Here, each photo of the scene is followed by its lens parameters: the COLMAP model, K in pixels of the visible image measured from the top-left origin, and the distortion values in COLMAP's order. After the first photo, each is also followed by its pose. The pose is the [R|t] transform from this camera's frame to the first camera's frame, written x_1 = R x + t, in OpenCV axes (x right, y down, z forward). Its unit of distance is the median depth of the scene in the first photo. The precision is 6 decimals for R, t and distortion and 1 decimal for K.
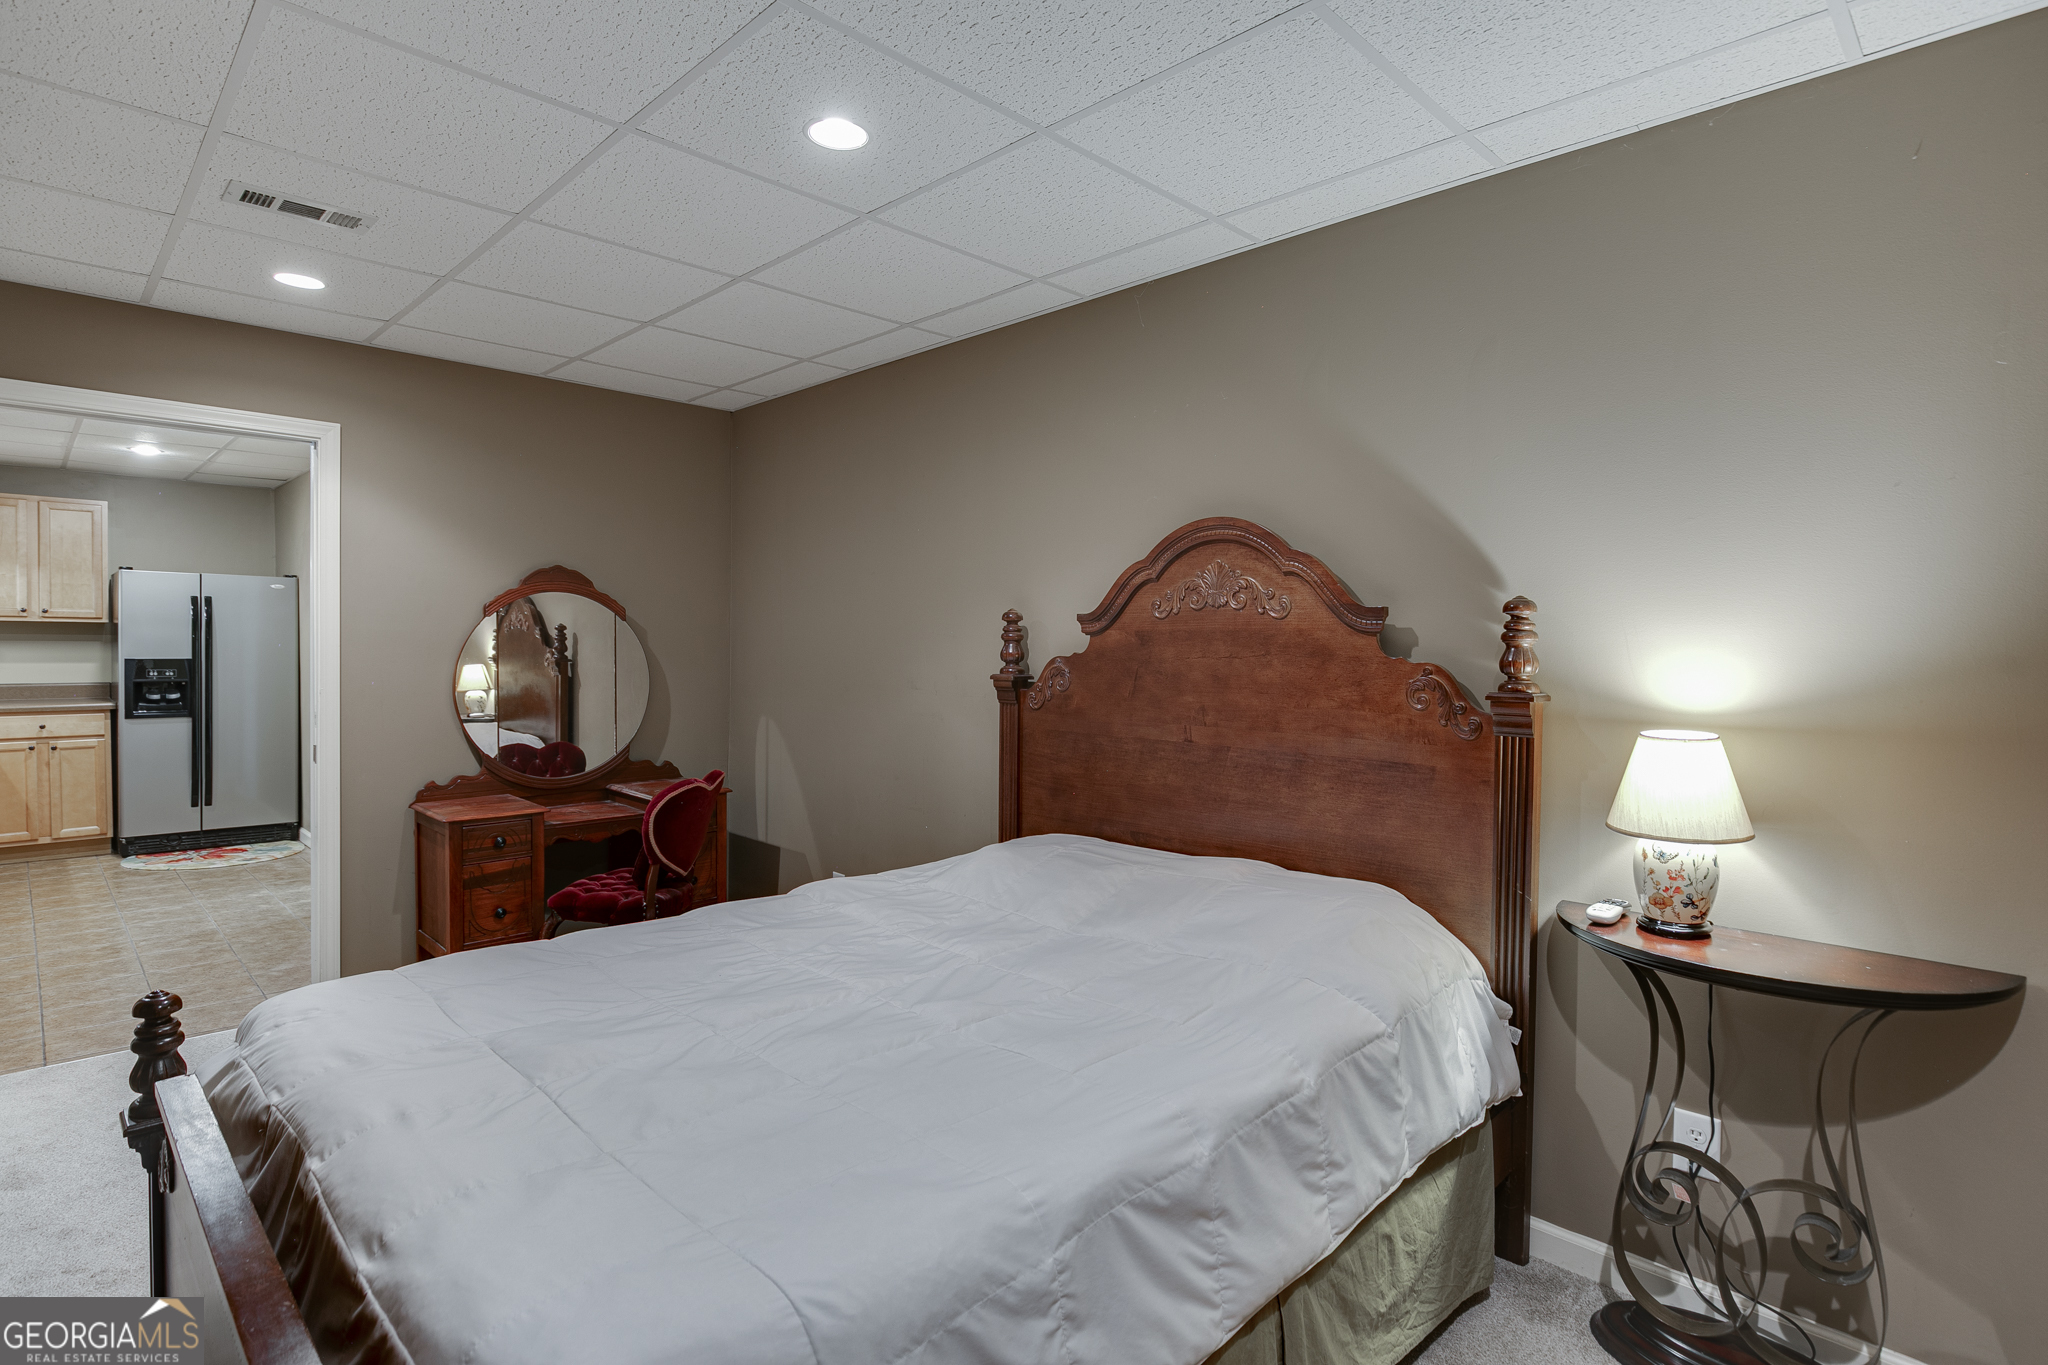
lens RADIAL K [[1023.2, 0, 1022.2], [0, 1023.2, 669.6], [0, 0, 1]] dist [-0.006833, -0.001225]
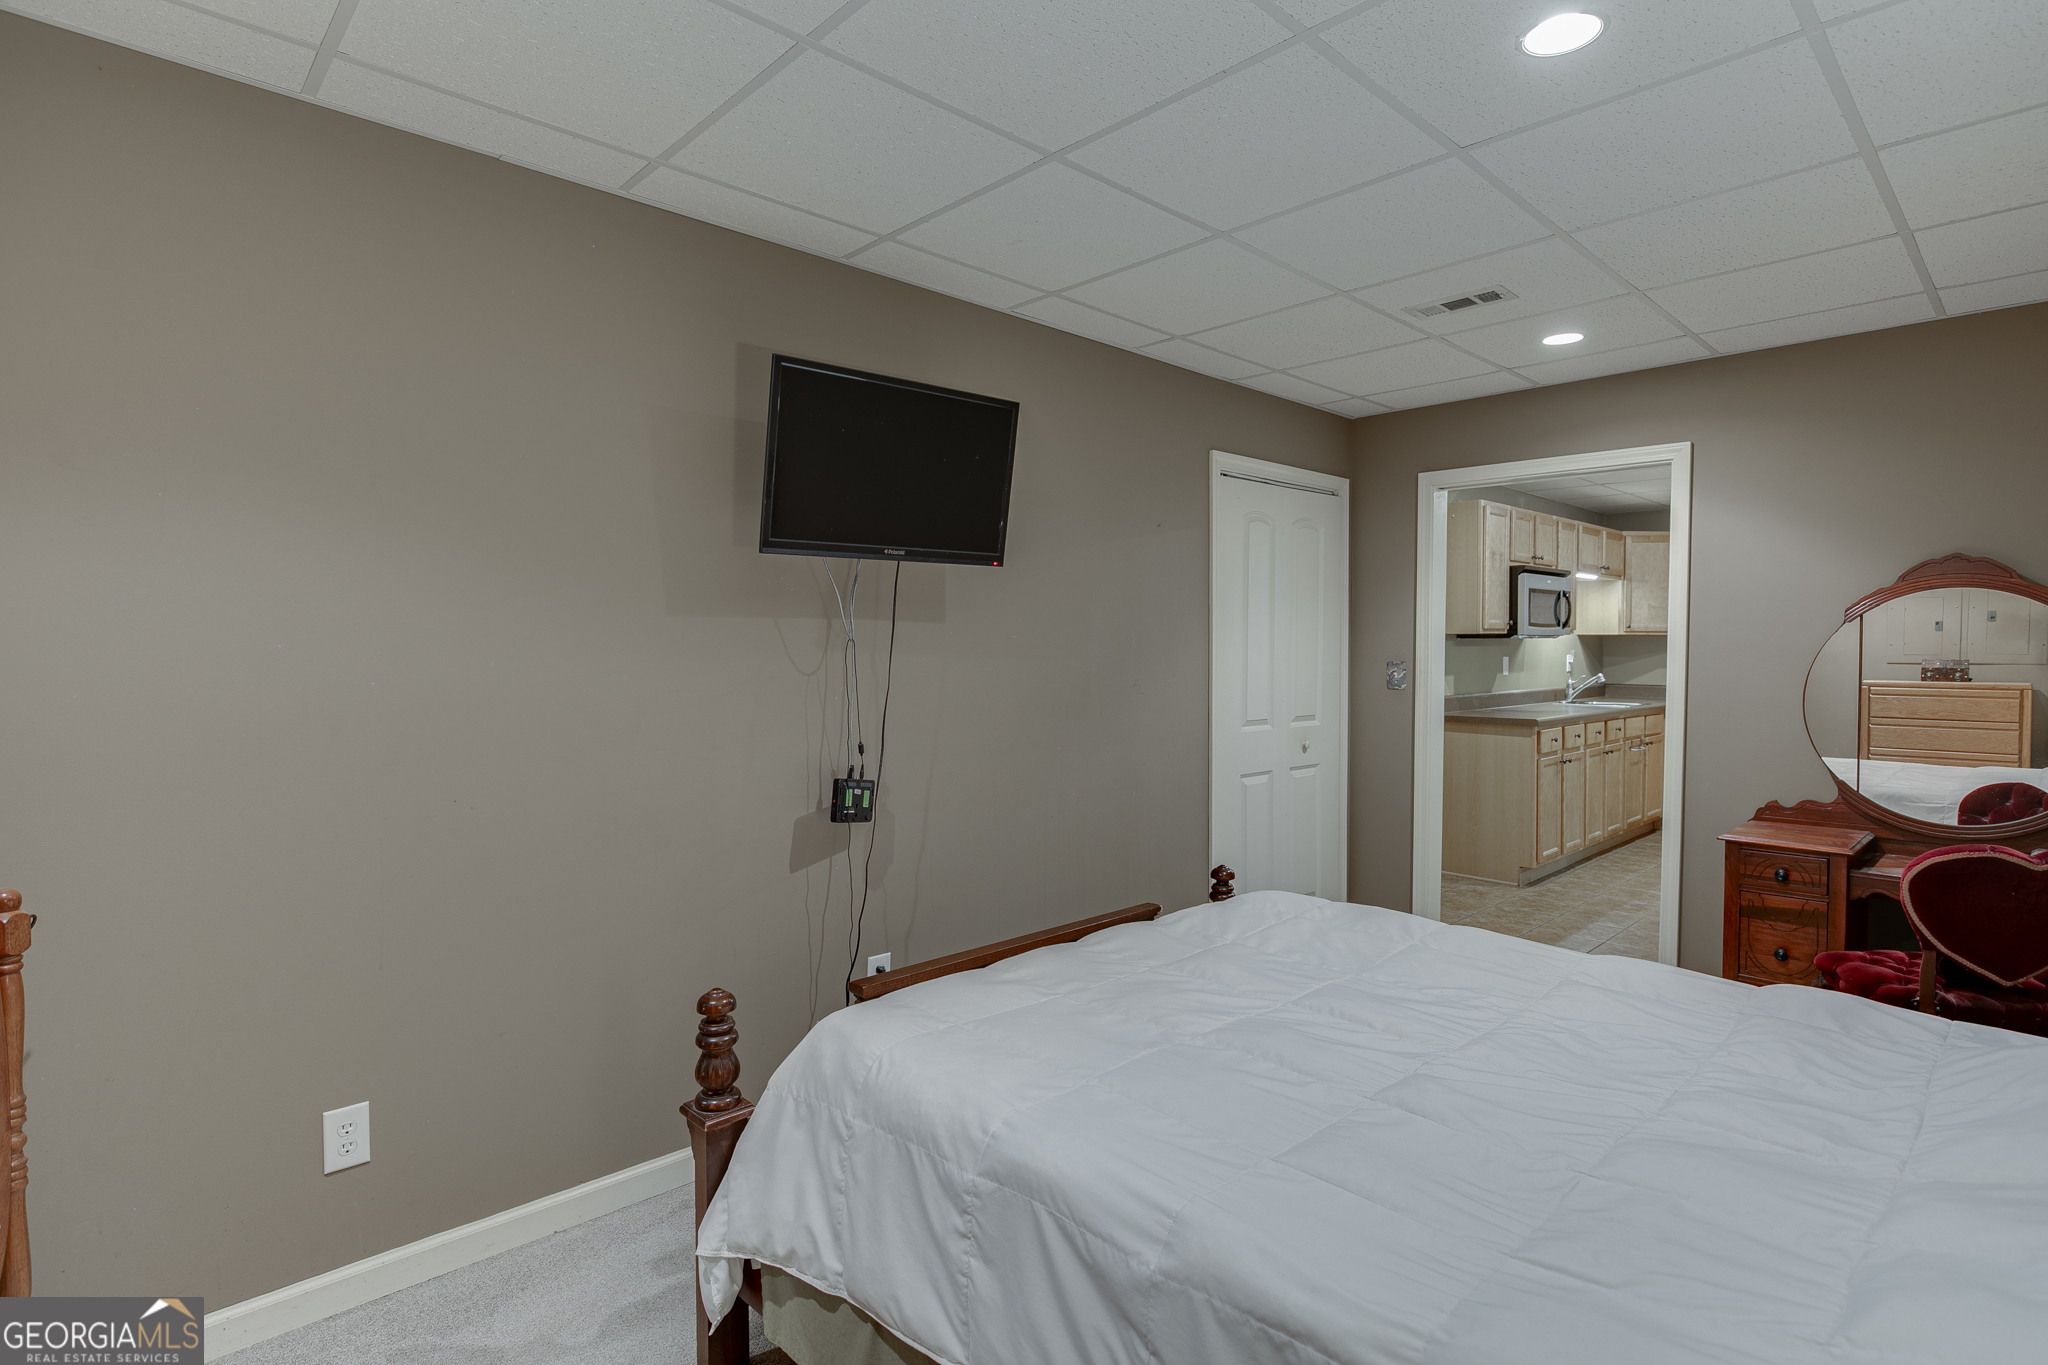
lens RADIAL K [[1023.2, 0, 1022.2], [0, 1023.2, 669.6], [0, 0, 1]] dist [-0.006833, -0.001225]
pose [[-0.022548, 0.017240, -0.999597, 0.230205], [-0.028955, 0.999421, 0.017890, -0.004260], [0.999326, 0.029347, -0.022036, 0.208093]]
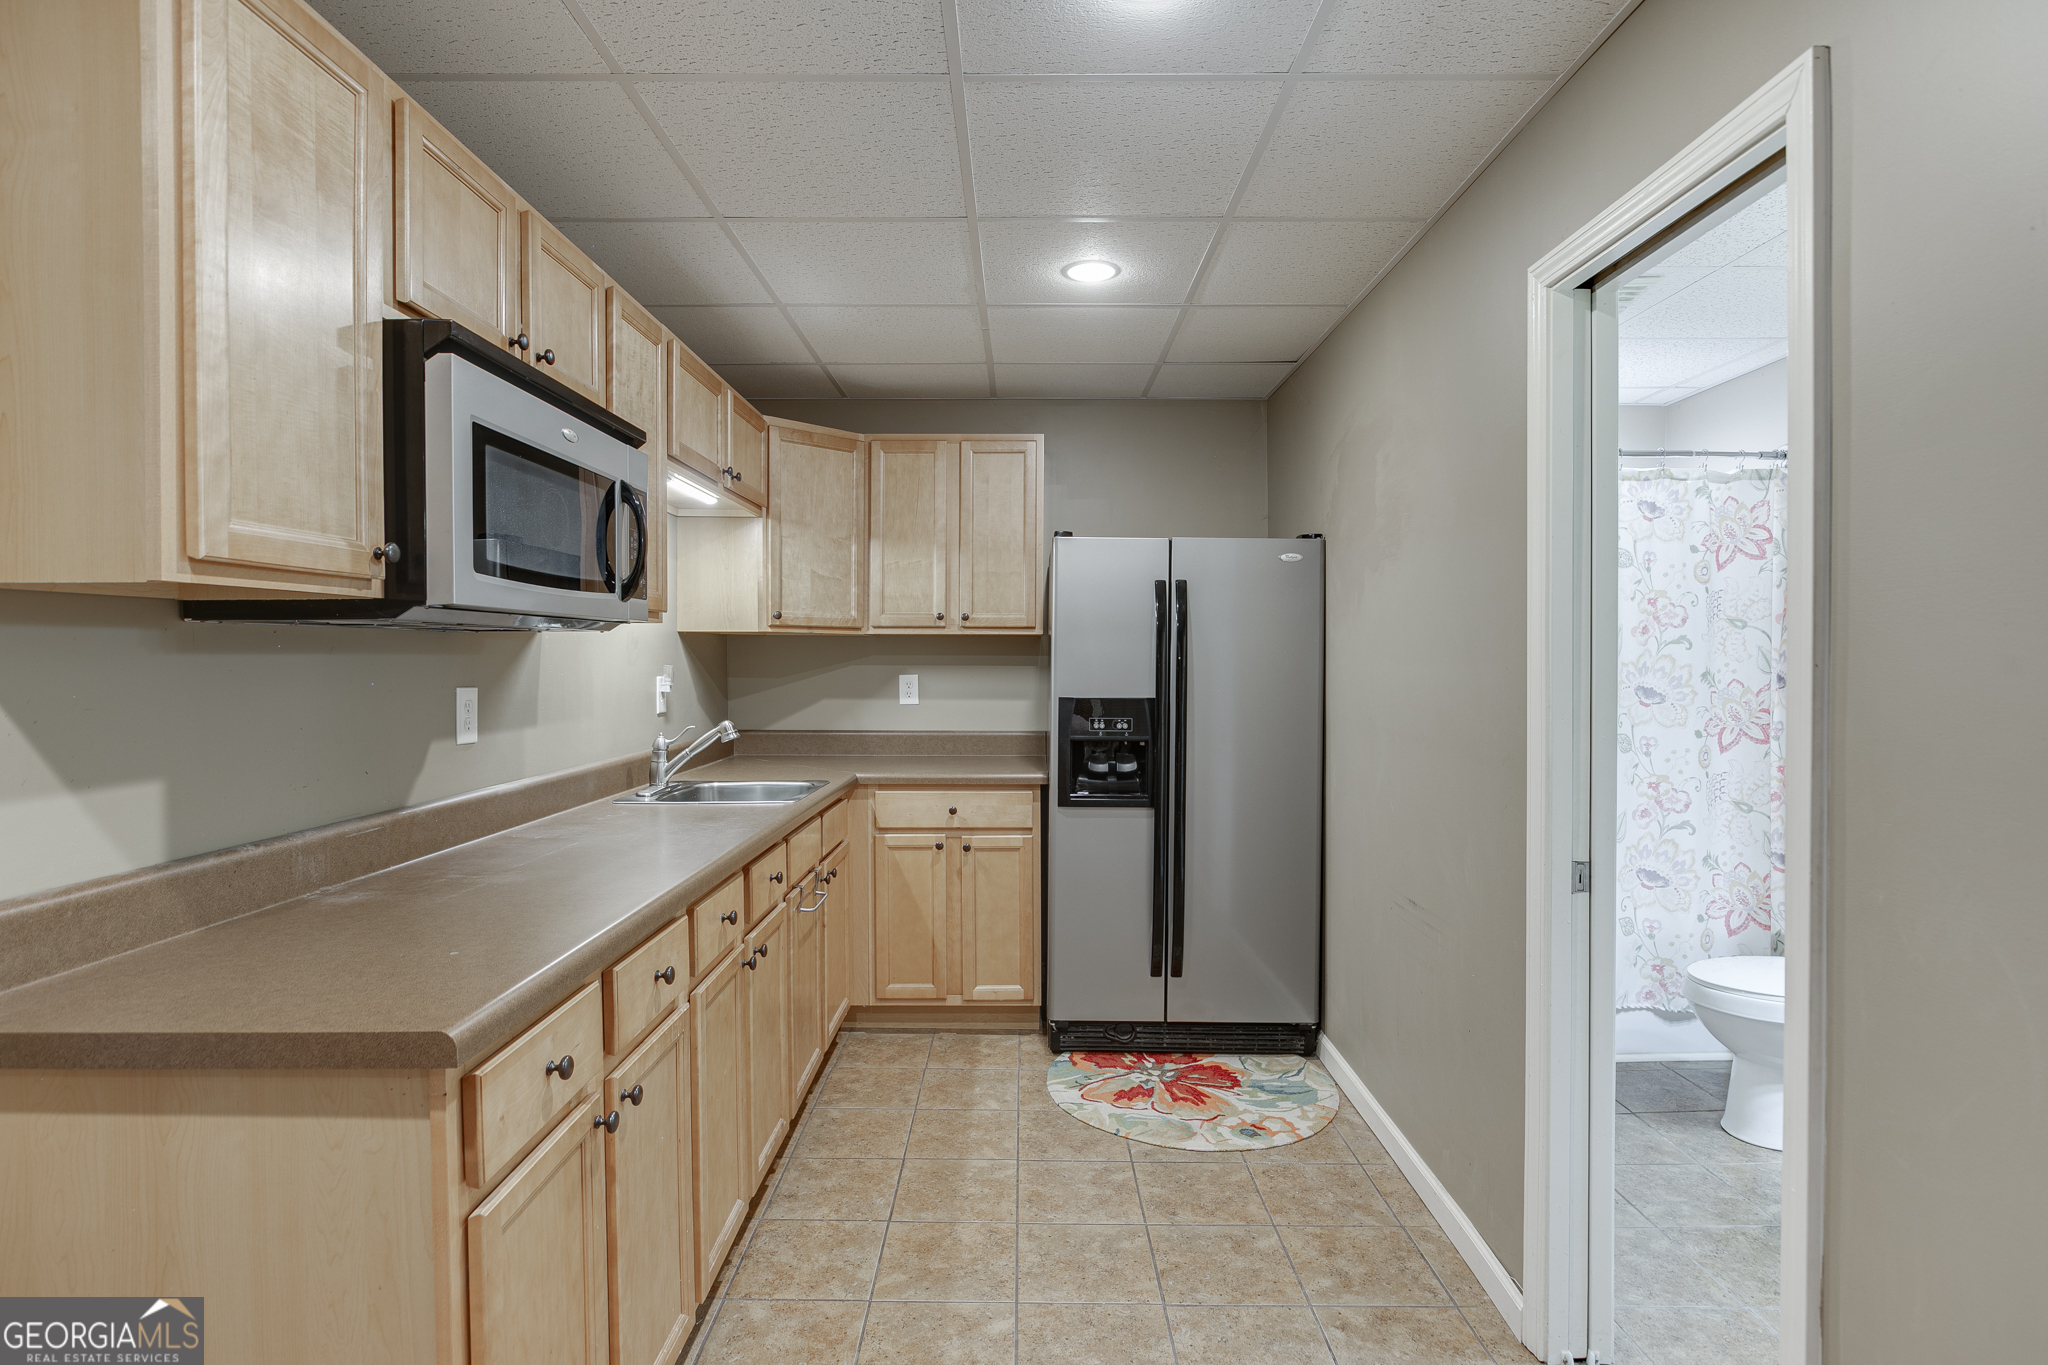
lens RADIAL K [[1023.2, 0, 1022.2], [0, 1023.2, 669.6], [0, 0, 1]] dist [-0.006833, -0.001225]
pose [[0.706156, -0.002044, -0.708053, -0.508003], [-0.013172, 0.999785, -0.016023, -0.016729], [0.707933, 0.020642, 0.705977, 0.598778]]
